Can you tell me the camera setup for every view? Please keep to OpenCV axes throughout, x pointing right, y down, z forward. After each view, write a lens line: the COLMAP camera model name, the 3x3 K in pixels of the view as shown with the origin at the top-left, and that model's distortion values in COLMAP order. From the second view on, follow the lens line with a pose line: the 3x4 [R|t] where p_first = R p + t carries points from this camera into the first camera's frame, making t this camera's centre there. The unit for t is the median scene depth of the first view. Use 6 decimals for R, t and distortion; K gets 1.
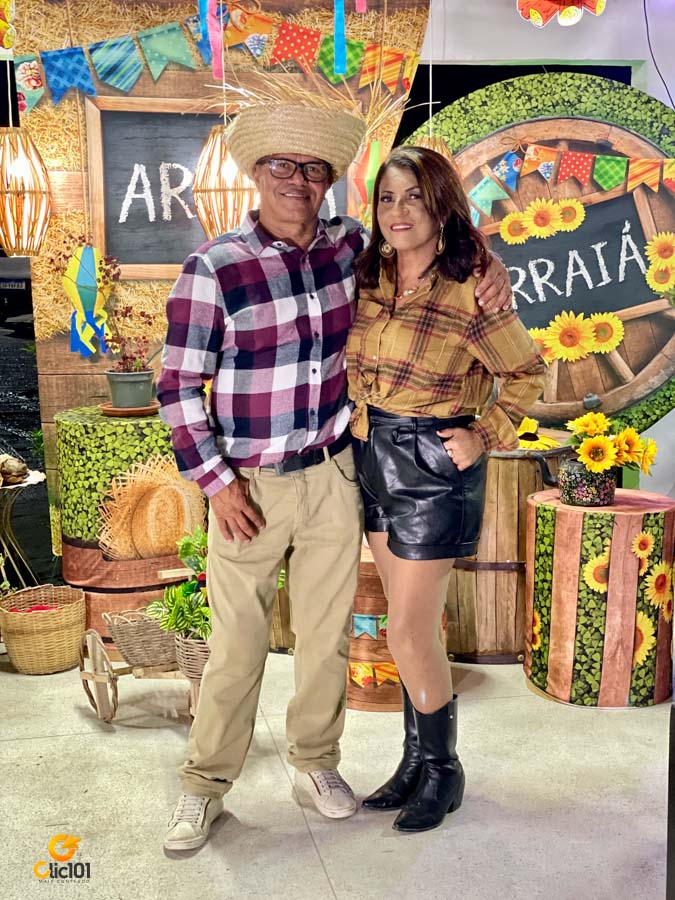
lens RADIAL K [[1340.2, 0, 351.7], [0, 1340.2, 447.6], [0, 0, 1]] dist [0.072335, 0.000000]
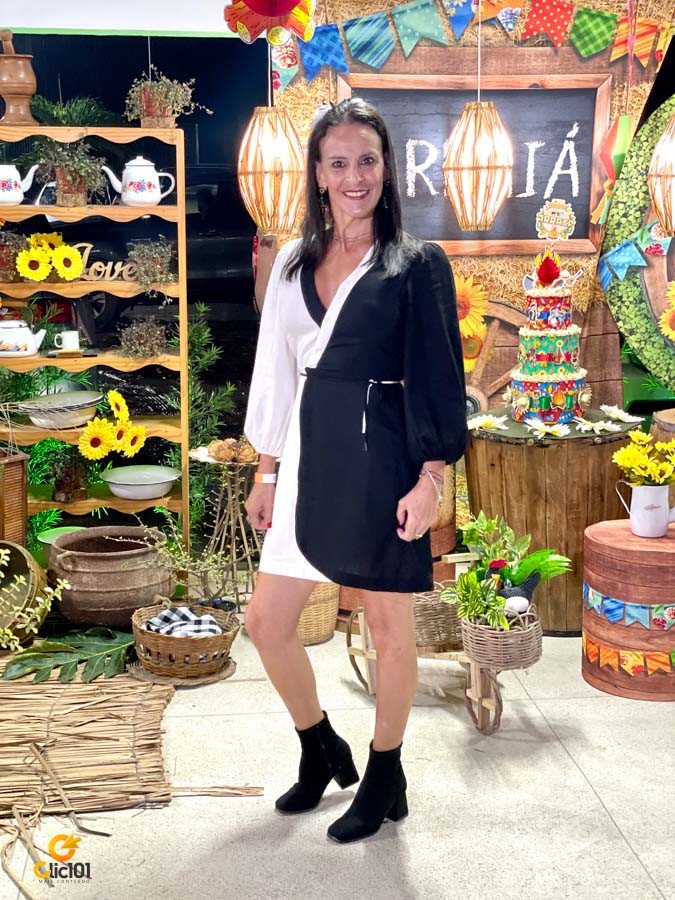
lens RADIAL K [[1340.2, 0, 331.7], [0, 1340.2, 449.8], [0, 0, 1]] dist [0.072335, 0.000000]
pose [[0.995038, 0.023216, -0.096753, -0.097436], [-0.019576, 0.999071, 0.038395, -0.018620], [0.097555, -0.036311, 0.994568, -0.009148]]
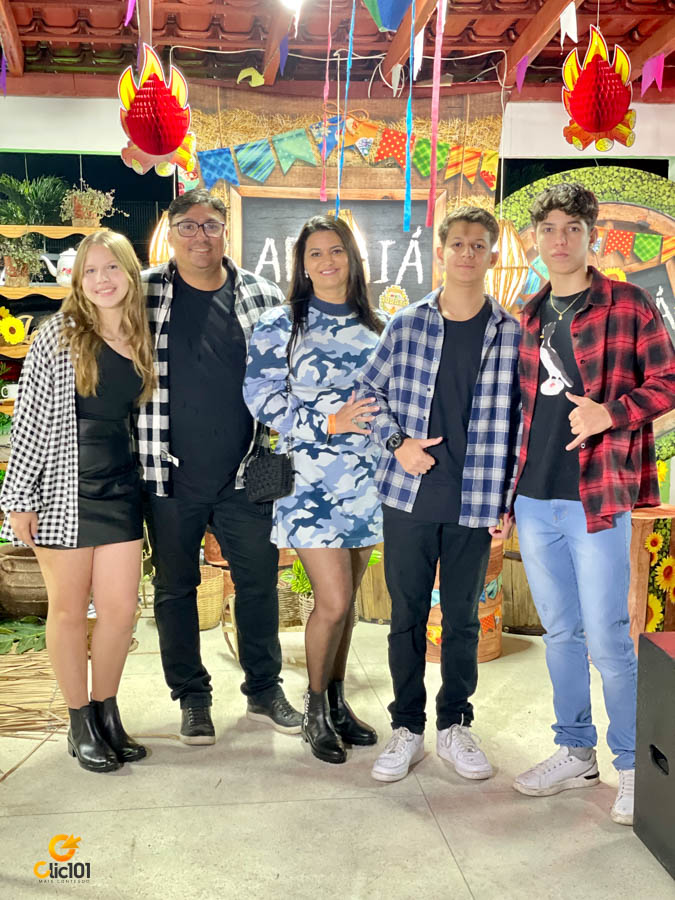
lens RADIAL K [[1340.2, 0, 344.8], [0, 1340.2, 449.7], [0, 0, 1]] dist [0.072335, 0.000000]
pose [[0.997569, 0.023210, -0.065708, 0.000781], [-0.024407, 0.999549, -0.017487, 0.009952], [0.065273, 0.019048, 0.997686, -0.260314]]
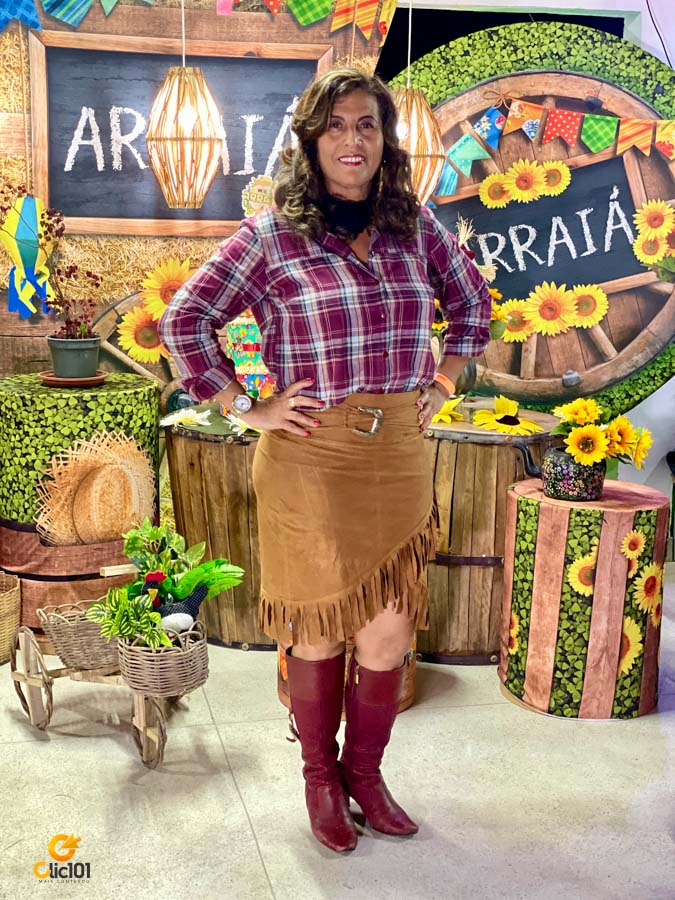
lens RADIAL K [[1340.2, 0, 354.0], [0, 1340.2, 450.0], [0, 0, 1]] dist [0.072335, 0.000000]
pose [[0.999010, 0.022061, 0.038637, -0.008491], [-0.023479, 0.999053, 0.036636, -0.017237], [-0.037793, -0.037506, 0.998581, 0.075365]]
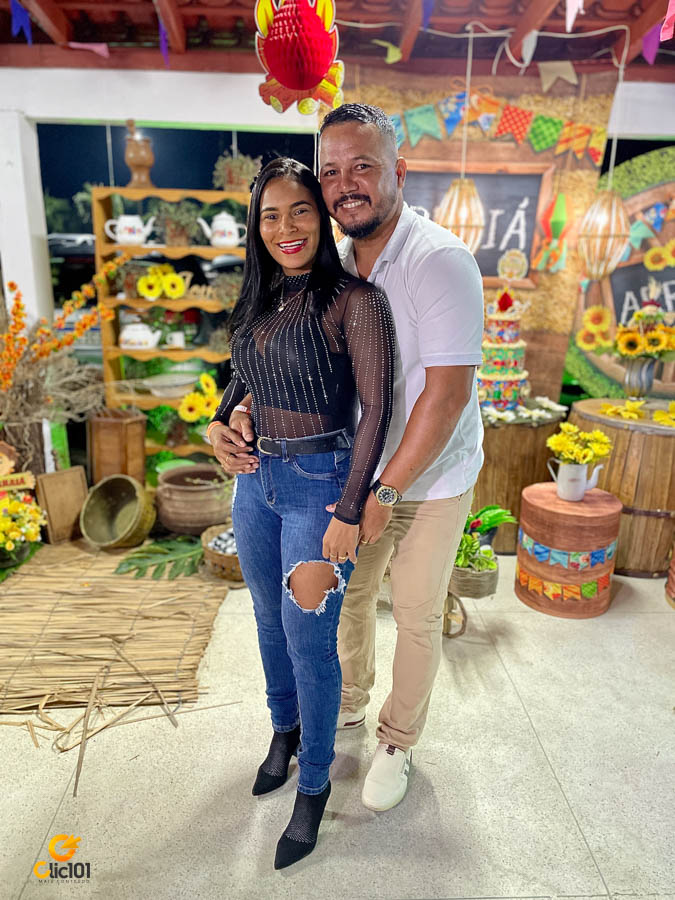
lens RADIAL K [[677.8, 0, 338.5], [0, 677.8, 440.4], [0, 0, 1]] dist [0.069930, -0.092379]
pose [[0.986928, 0.071692, -0.144336, -0.096342], [-0.053786, 0.990780, 0.124349, -0.048943], [0.151920, -0.114960, 0.981685, 0.234929]]
